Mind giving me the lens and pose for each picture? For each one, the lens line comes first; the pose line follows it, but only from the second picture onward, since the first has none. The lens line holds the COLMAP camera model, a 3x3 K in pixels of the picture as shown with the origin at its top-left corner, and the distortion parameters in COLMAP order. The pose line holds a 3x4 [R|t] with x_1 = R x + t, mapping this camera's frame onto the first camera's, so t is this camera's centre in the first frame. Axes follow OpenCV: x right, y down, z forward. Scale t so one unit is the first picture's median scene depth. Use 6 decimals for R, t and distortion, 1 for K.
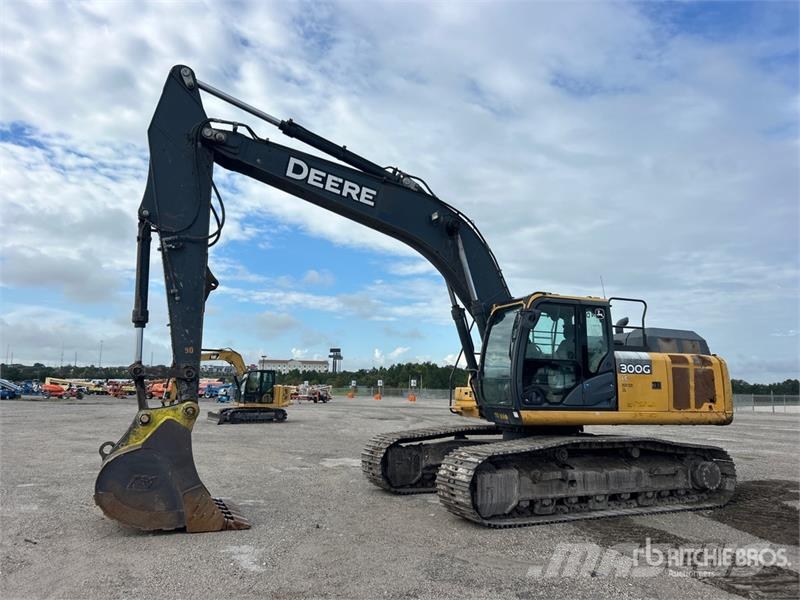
lens RADIAL K [[597.5, 0, 393.0], [0, 597.5, 303.2], [0, 0, 1]] dist [0.051961, -0.054682]
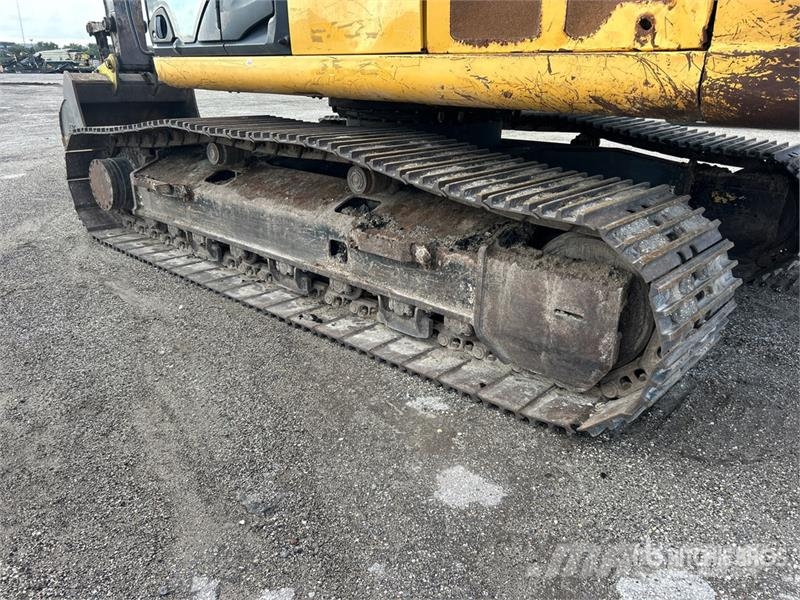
lens RADIAL K [[597.5, 0, 405.2], [0, 597.5, 306.7], [0, 0, 1]] dist [0.051961, -0.054682]
pose [[0.378996, 0.322625, -0.867338, 0.741645], [0.126494, 0.910400, 0.393917, 0.178150], [0.916712, -0.259006, 0.304228, 0.891754]]
